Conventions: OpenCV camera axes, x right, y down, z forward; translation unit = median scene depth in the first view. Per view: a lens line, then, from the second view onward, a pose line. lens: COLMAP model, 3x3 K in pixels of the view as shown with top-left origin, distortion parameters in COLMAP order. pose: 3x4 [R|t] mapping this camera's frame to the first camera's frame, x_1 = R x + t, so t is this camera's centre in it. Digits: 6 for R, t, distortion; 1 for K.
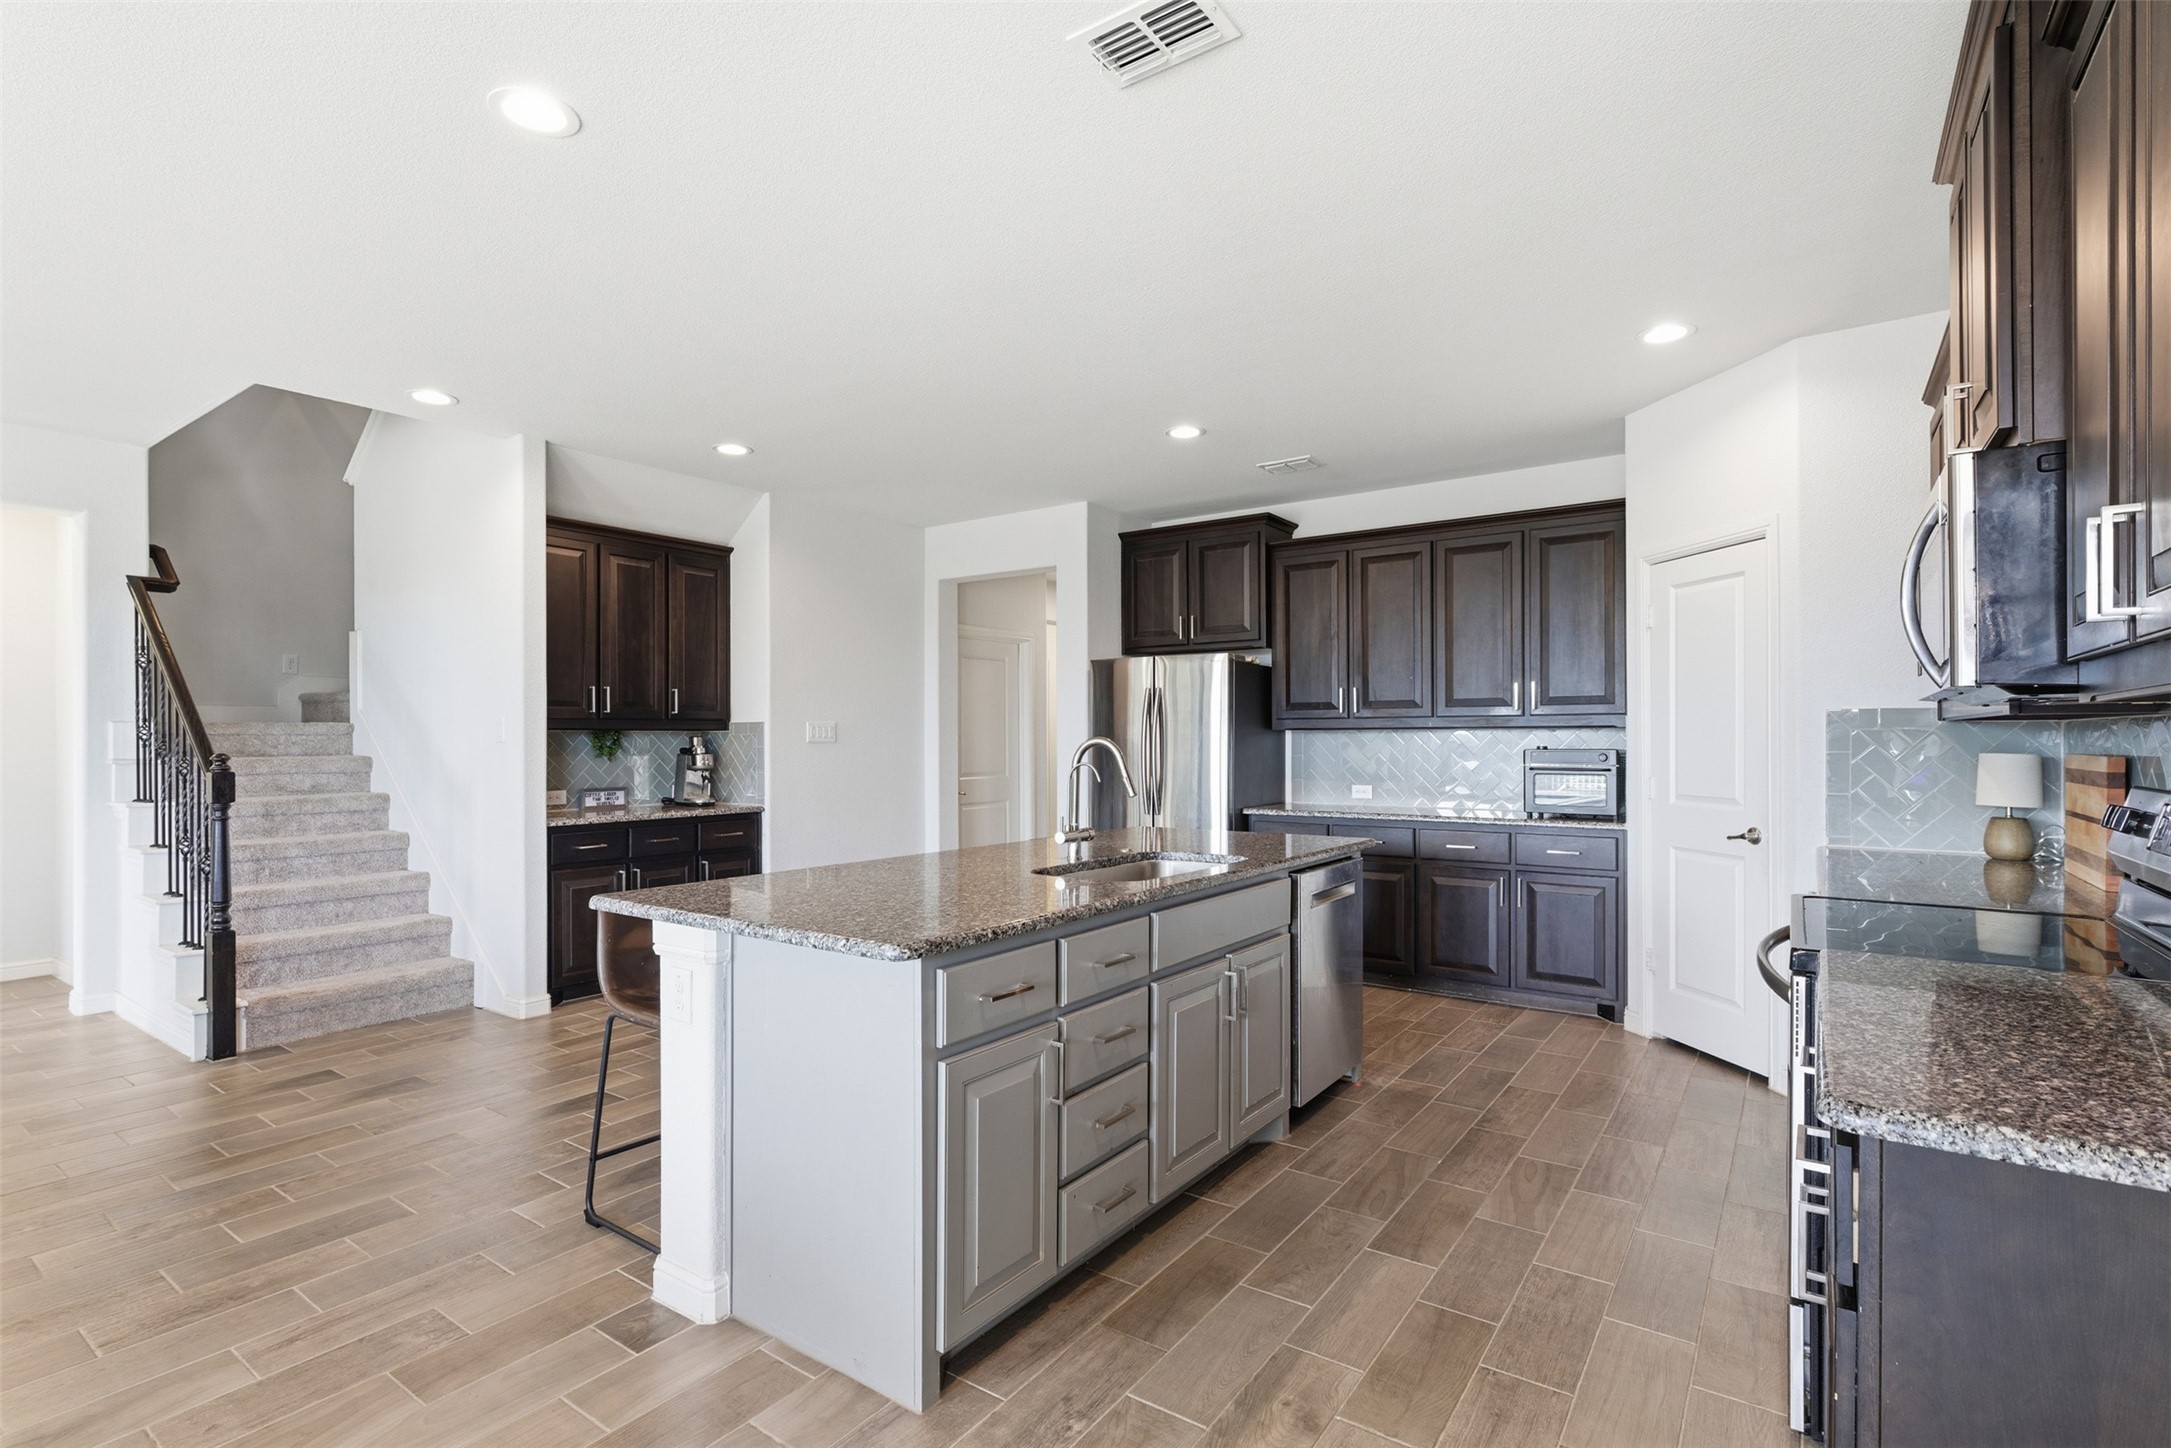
lens RADIAL K [[1022.2, 0, 1098.0], [0, 1022.2, 729.1], [0, 0, 1]] dist [-0.005272, 0.001902]
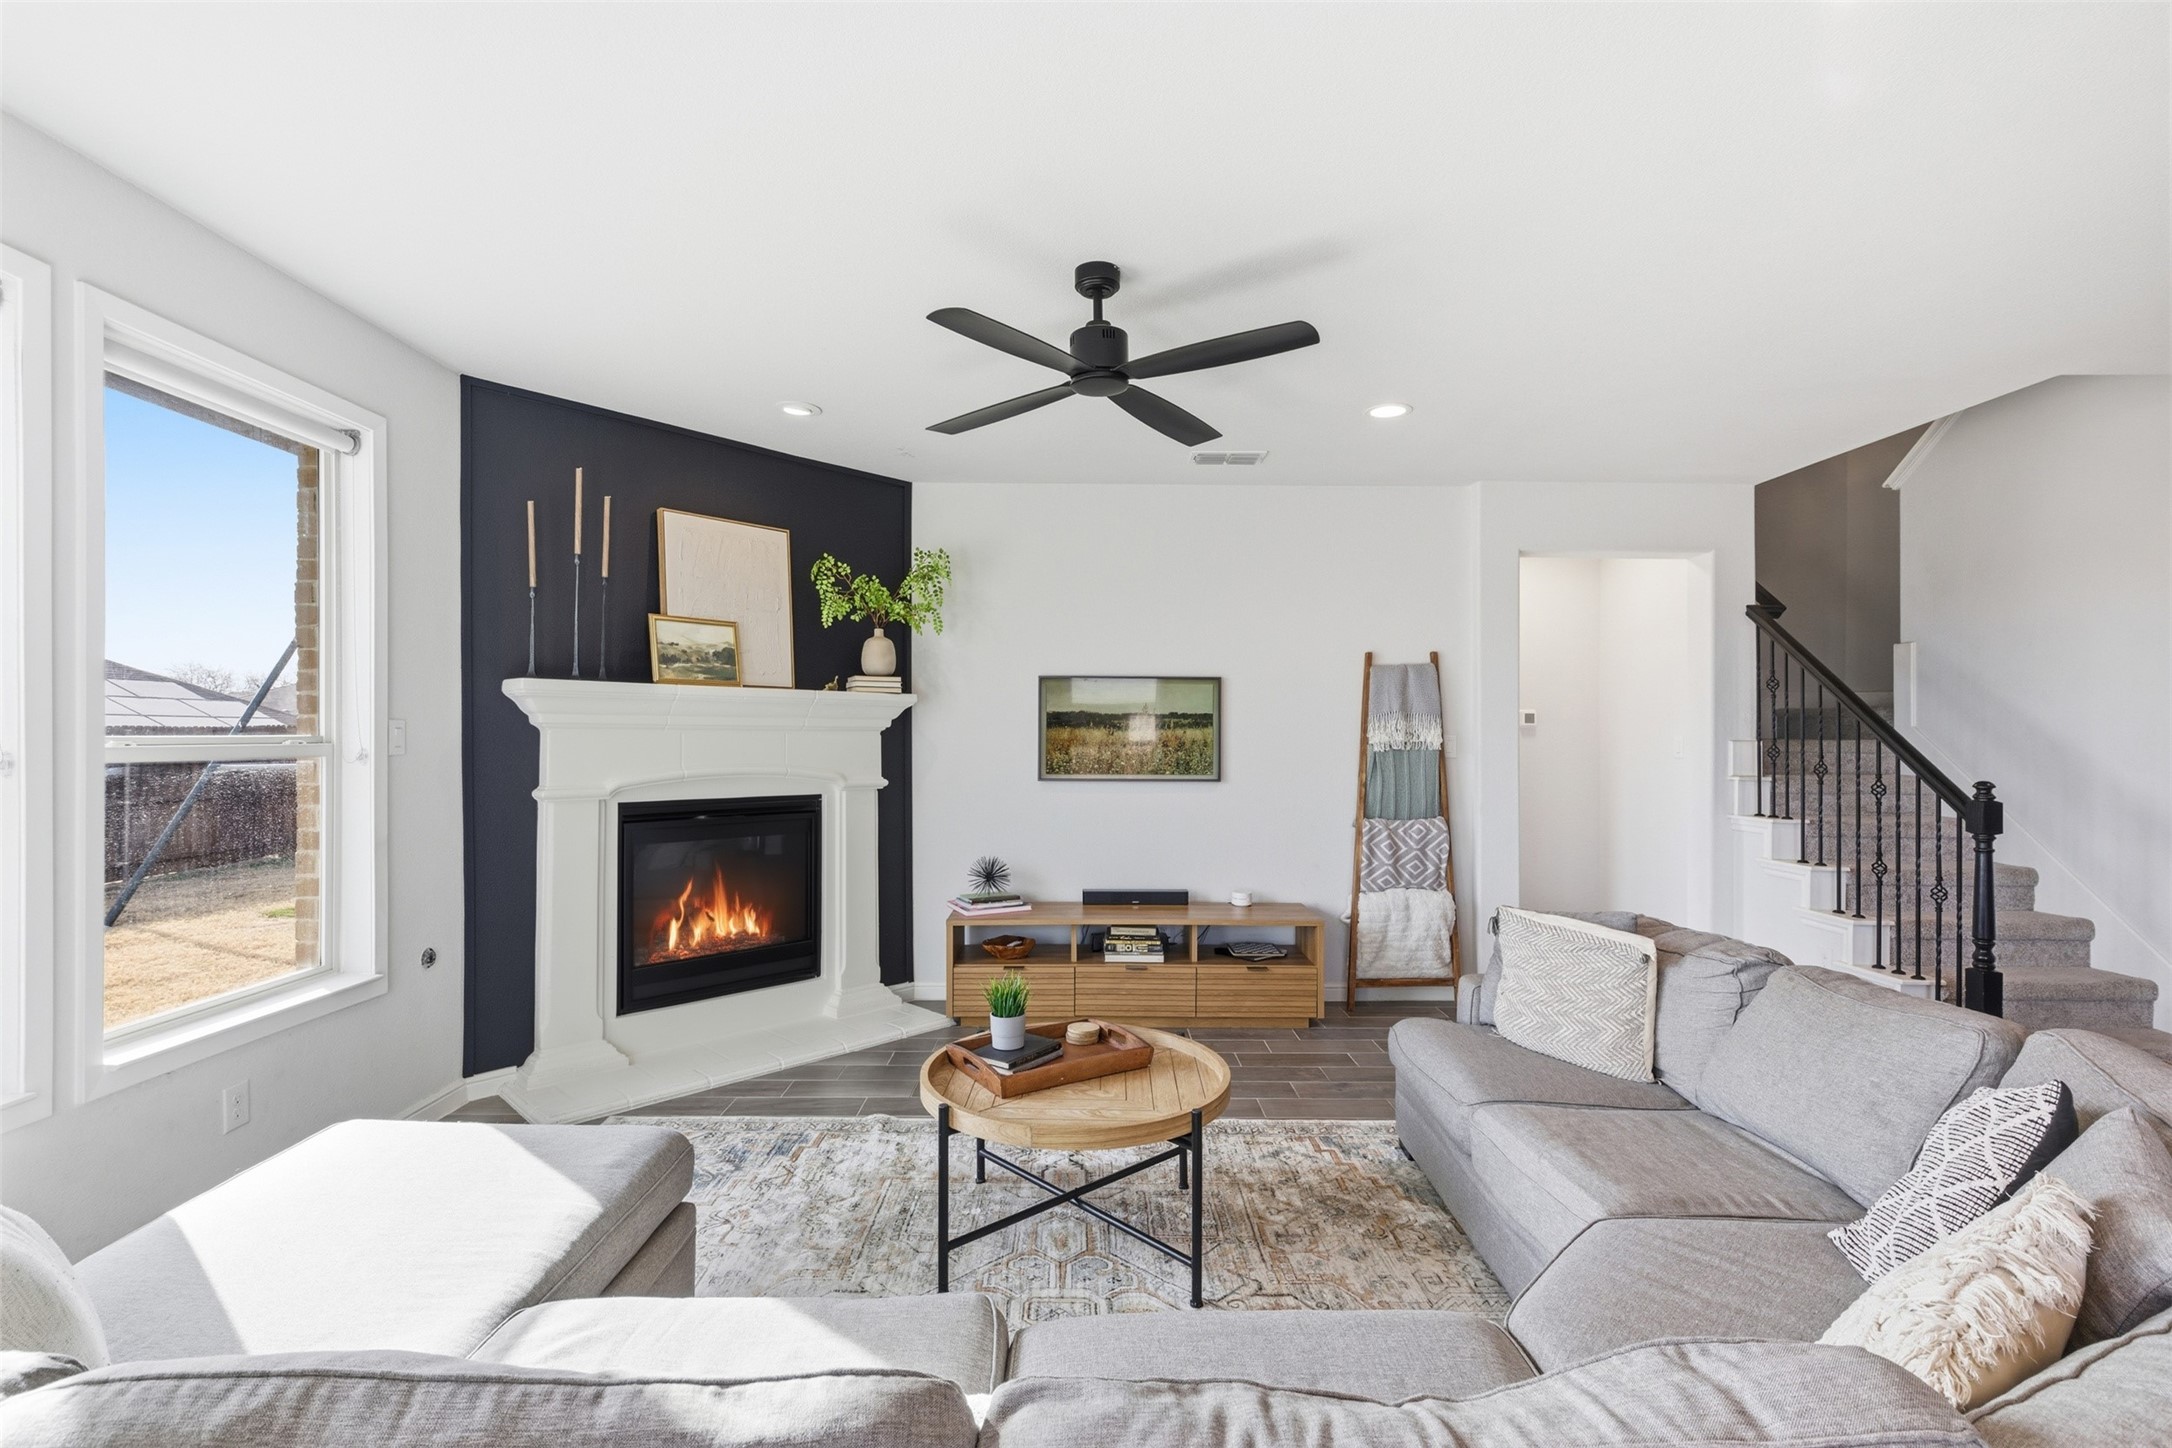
lens RADIAL K [[985.0, 0, 1098.3], [0, 985.0, 722.8], [0, 0, 1]] dist [-0.000467, -0.000500]
pose [[0.588038, -0.007267, -0.808801, -0.521360], [0.003027, 0.999972, -0.006784, -0.022732], [0.808828, 0.001541, 0.588044, -0.167393]]
